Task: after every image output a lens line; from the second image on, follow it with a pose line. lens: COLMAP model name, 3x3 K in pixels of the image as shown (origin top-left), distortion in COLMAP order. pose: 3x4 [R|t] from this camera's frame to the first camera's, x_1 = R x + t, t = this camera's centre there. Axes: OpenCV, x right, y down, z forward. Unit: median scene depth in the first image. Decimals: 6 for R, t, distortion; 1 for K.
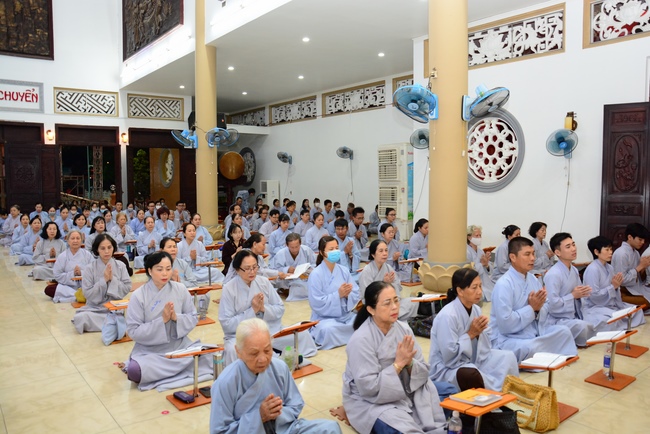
lens RADIAL K [[497.2, 0, 329.6], [0, 497.2, 220.6], [0, 0, 1]] dist [-0.151431, 0.103135]
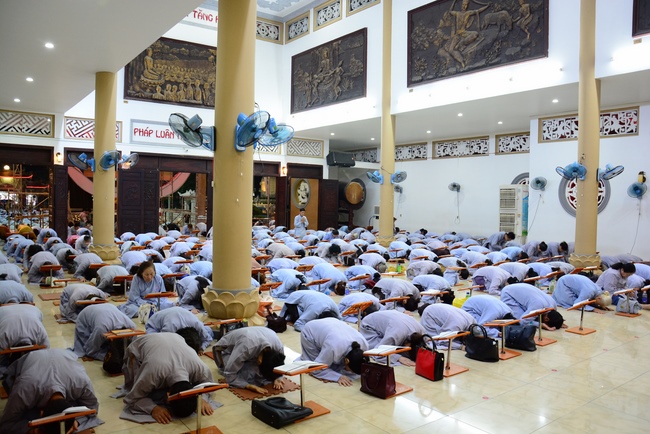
lens RADIAL K [[497.2, 0, 326.5], [0, 497.2, 218.9], [0, 0, 1]] dist [-0.151431, 0.103135]
pose [[0.999253, 0.023107, -0.030985, -0.451194], [-0.024635, 0.998451, -0.049878, 0.041110], [0.029785, 0.050604, 0.998275, -0.563756]]
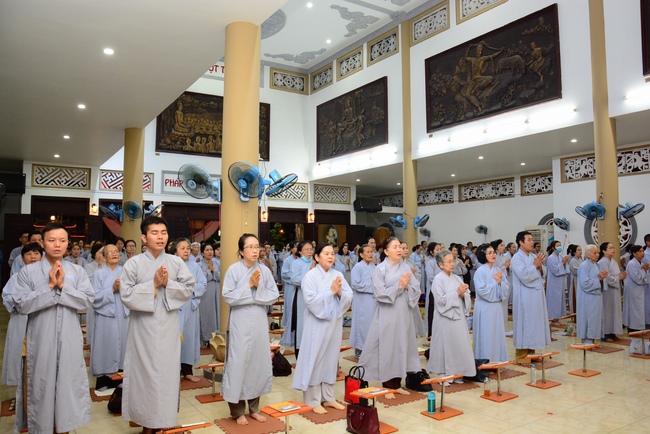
lens RADIAL K [[497.2, 0, 327.4], [0, 497.2, 222.0], [0, 0, 1]] dist [-0.151431, 0.103135]
pose [[0.994493, -0.001610, -0.104795, -0.404432], [-0.012391, 0.991063, -0.132815, 0.040454], [0.104072, 0.133382, 0.985585, -0.585086]]
